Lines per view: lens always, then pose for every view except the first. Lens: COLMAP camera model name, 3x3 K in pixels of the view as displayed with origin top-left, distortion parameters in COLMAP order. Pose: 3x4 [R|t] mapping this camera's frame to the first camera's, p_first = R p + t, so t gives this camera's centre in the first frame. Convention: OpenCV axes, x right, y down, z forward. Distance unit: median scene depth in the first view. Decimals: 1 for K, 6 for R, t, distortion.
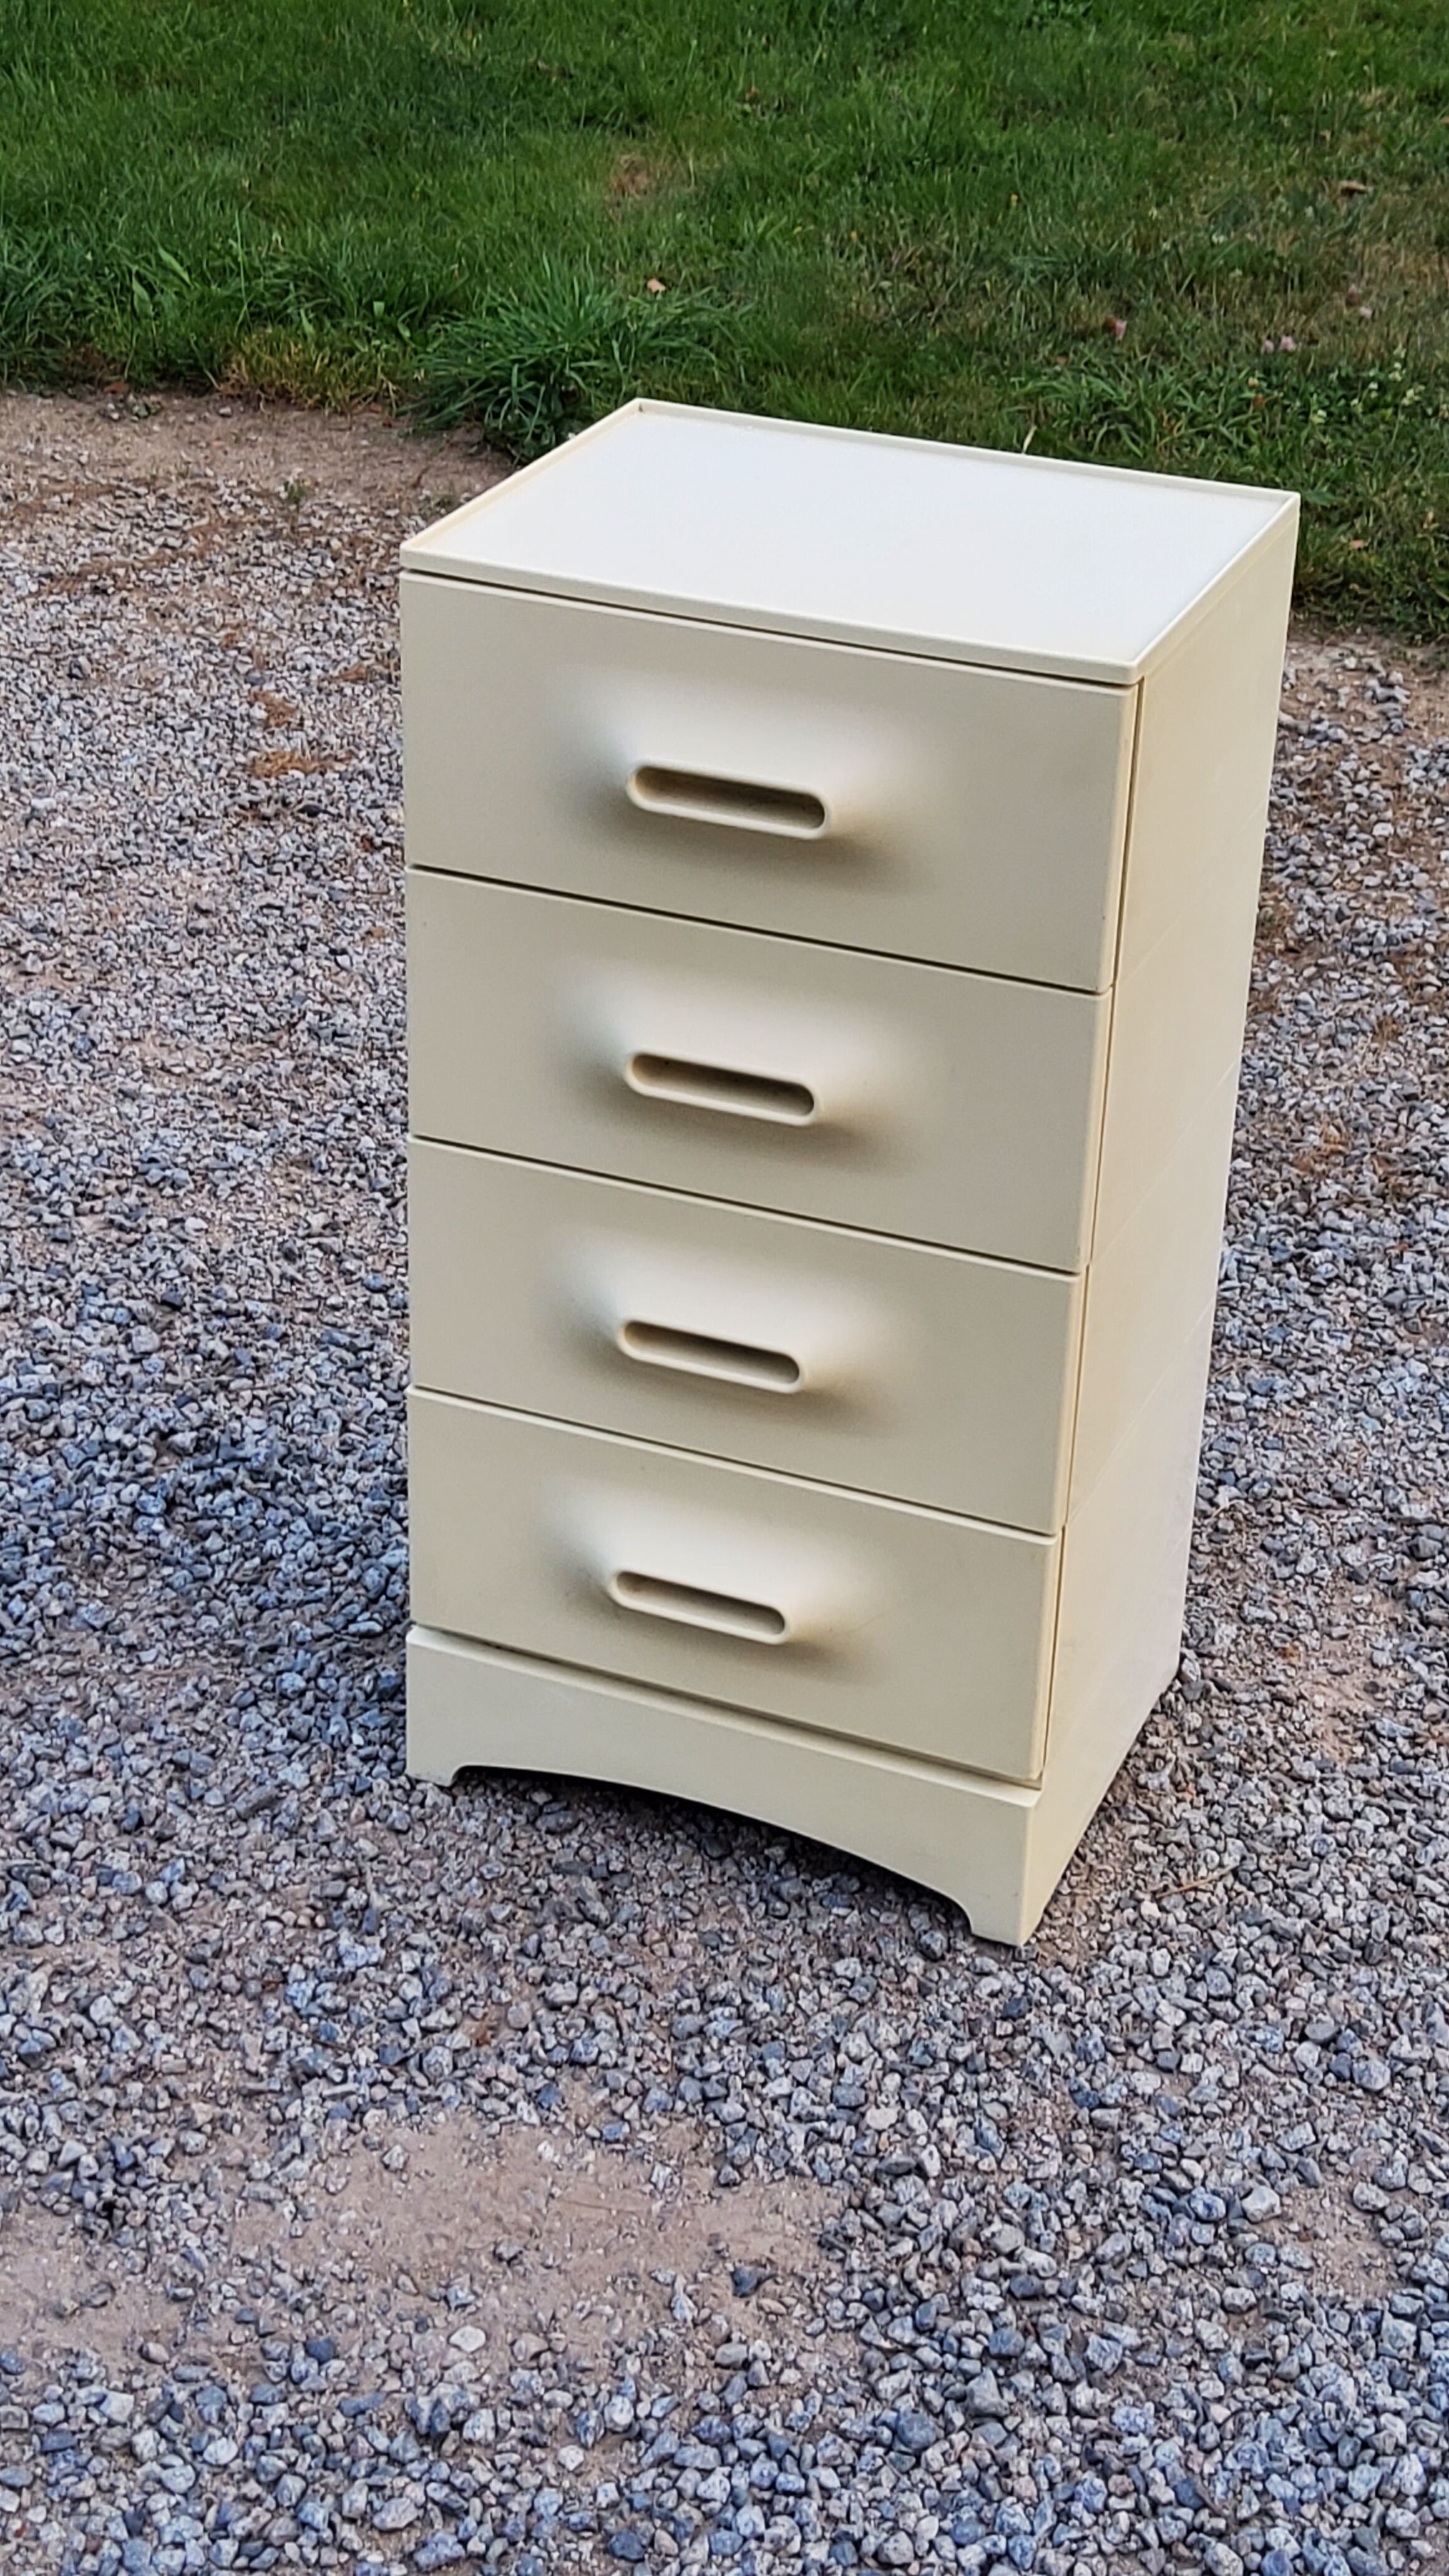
lens RADIAL K [[3874.1, 0, 729.0], [0, 3874.1, 1288.5], [0, 0, 1]] dist [0.088588, 0.000000]
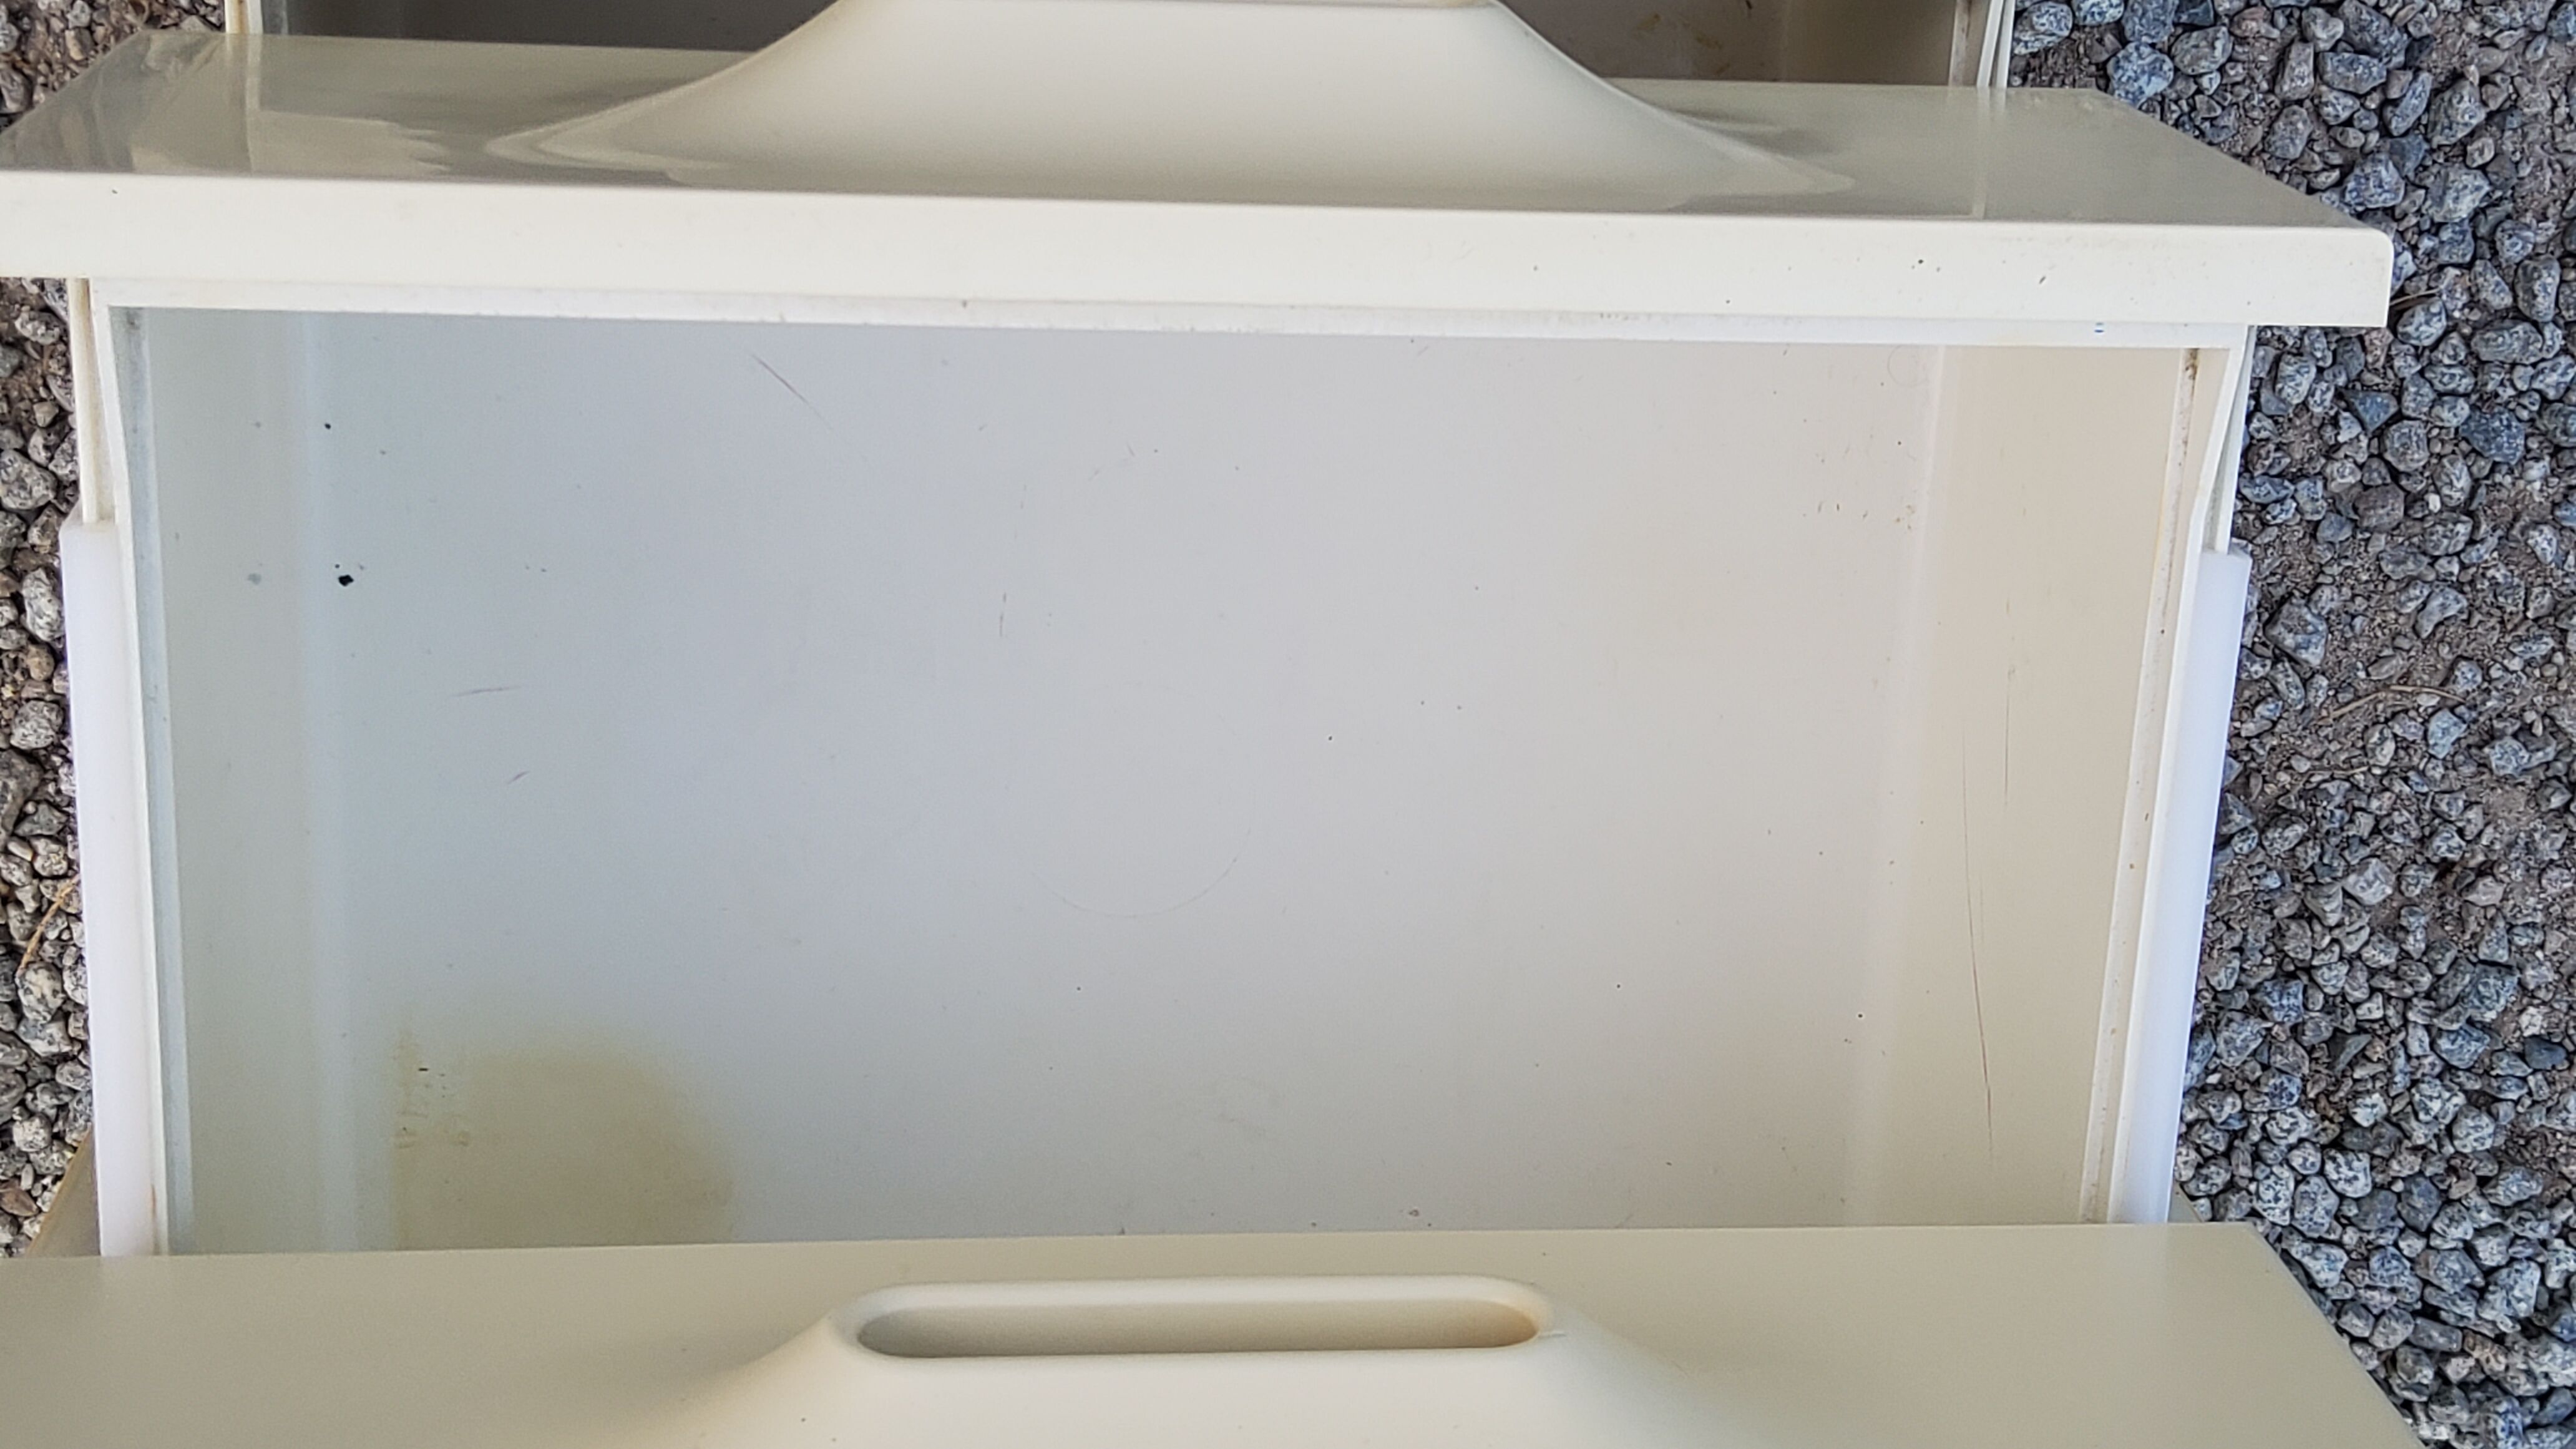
lens RADIAL K [[3874.1, 0, 1311.4], [0, 3874.1, 738.6], [0, 0, 1]] dist [0.088588, 0.000000]
pose [[-0.928518, 0.371288, 0.000034, -0.026934], [-0.275685, -0.689497, 0.669770, -0.201934], [0.248701, 0.621884, 0.742569, 0.700682]]
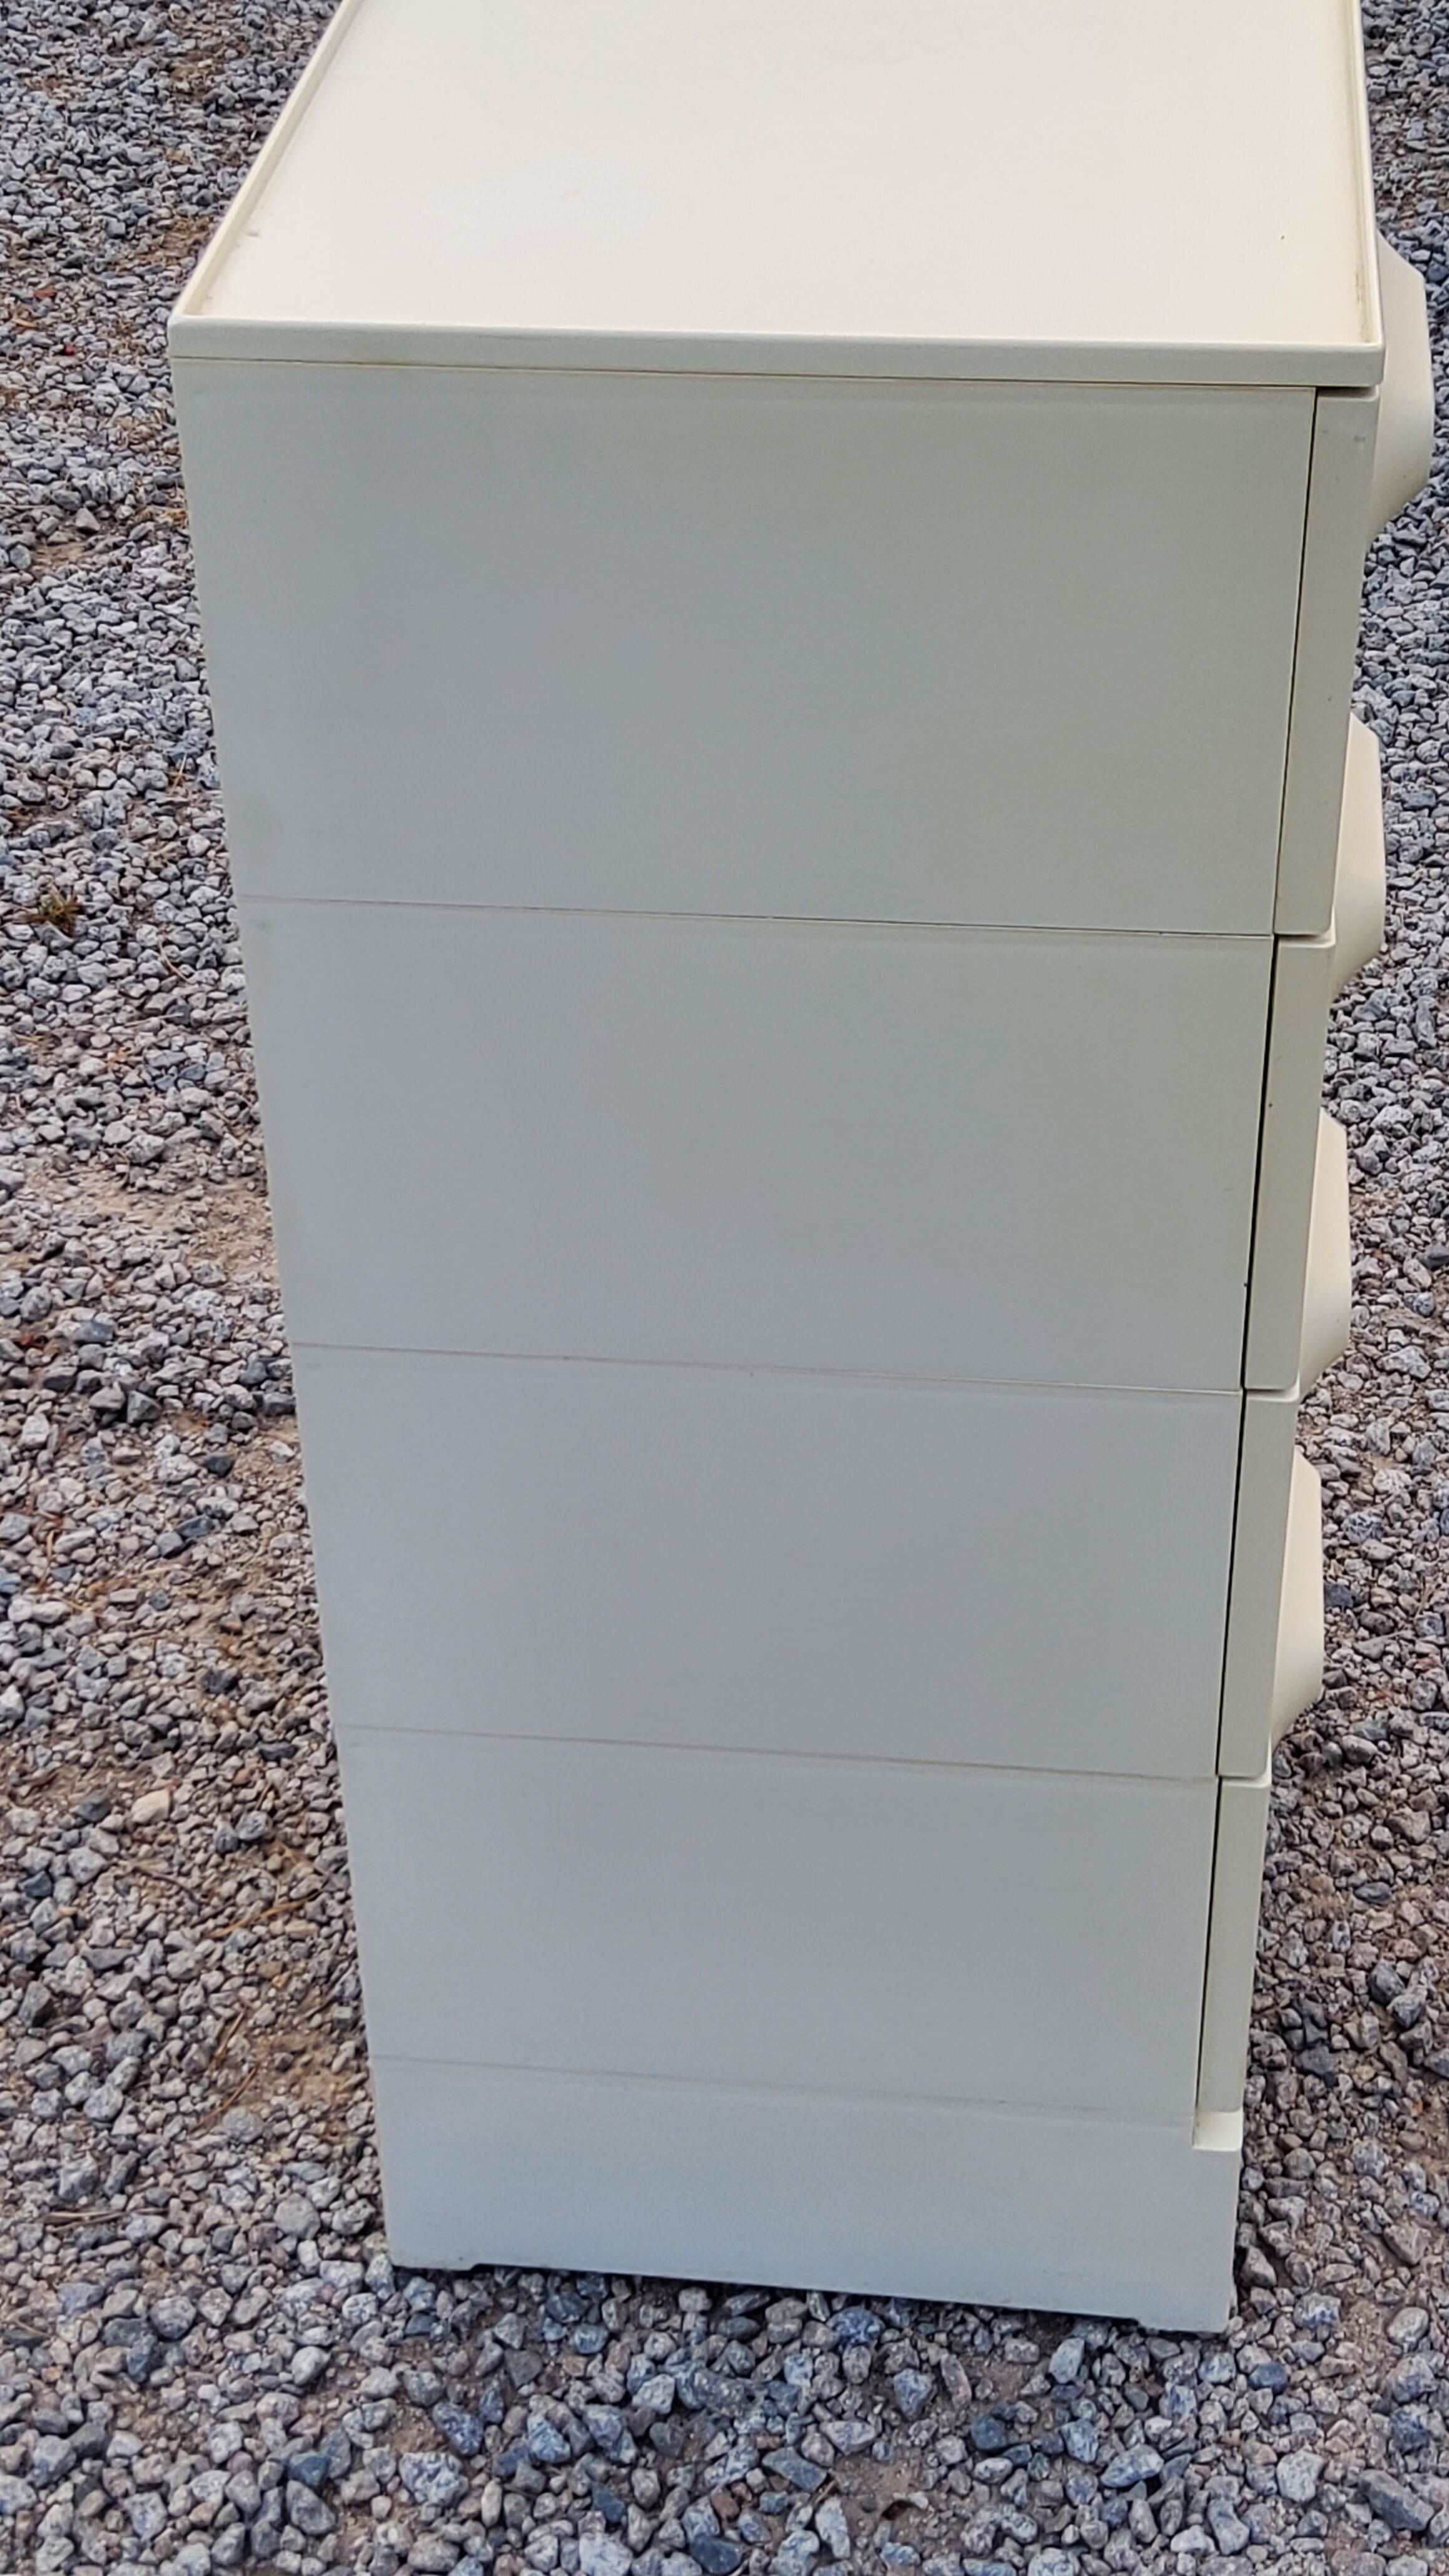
lens RADIAL K [[3874.1, 0, 745.1], [0, 3874.1, 1311.8], [0, 0, 1]] dist [0.088588, 0.000000]
pose [[-0.298572, -0.592752, 0.747997, -0.454549], [0.466128, 0.593341, 0.656255, -0.432539], [-0.832814, 0.544602, 0.099143, 0.982939]]
